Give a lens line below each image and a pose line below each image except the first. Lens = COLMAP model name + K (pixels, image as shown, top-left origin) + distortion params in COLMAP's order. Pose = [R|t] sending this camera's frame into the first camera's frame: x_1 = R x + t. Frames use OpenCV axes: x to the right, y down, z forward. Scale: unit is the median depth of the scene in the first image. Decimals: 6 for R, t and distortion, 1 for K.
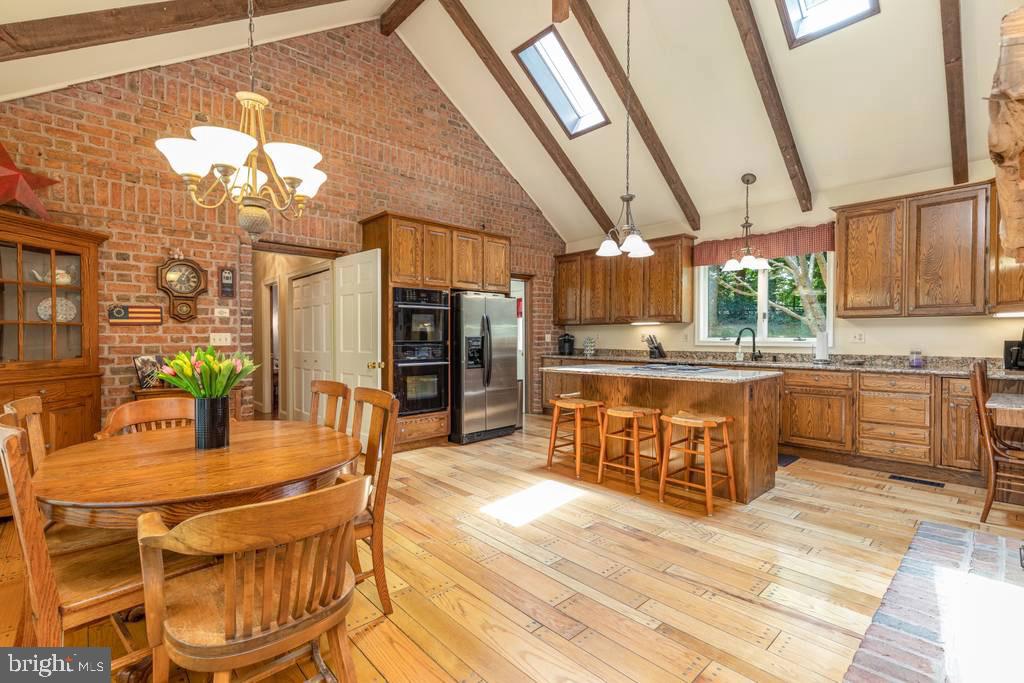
lens RADIAL K [[457.4, 0, 516.9], [0, 457.4, 341.4], [0, 0, 1]] dist [0.007542, -0.001133]
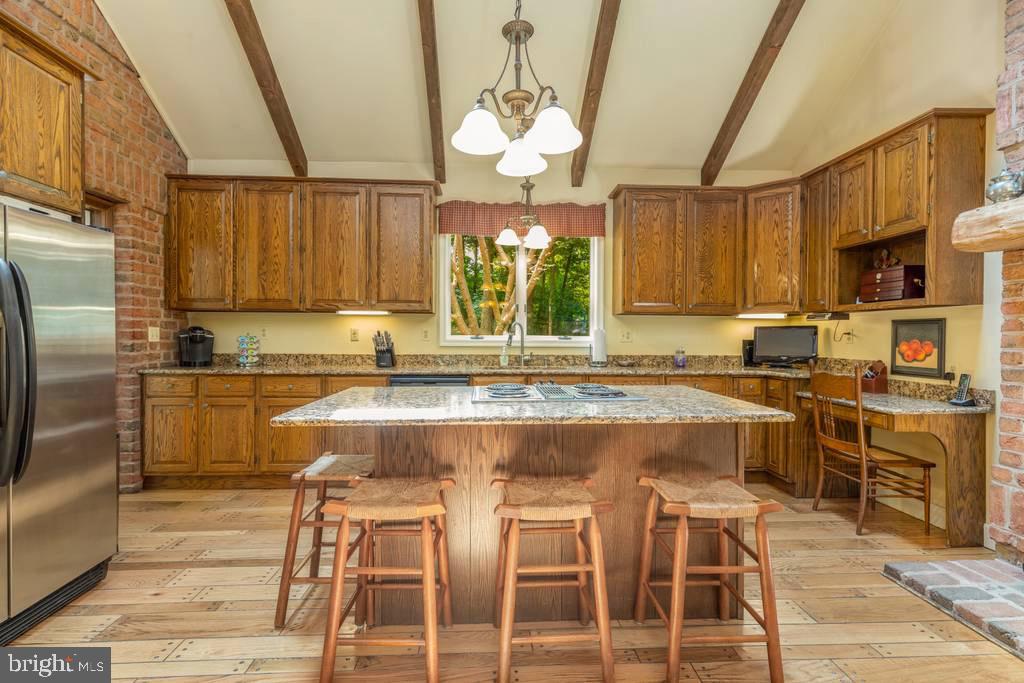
lens RADIAL K [[457.4, 0, 506.0], [0, 457.4, 339.3], [0, 0, 1]] dist [0.007542, -0.001133]
pose [[0.646736, -0.003205, 0.762707, -0.082717], [0.000915, 0.999994, 0.003426, -0.004378], [-0.762714, -0.001517, 0.646735, 0.479087]]
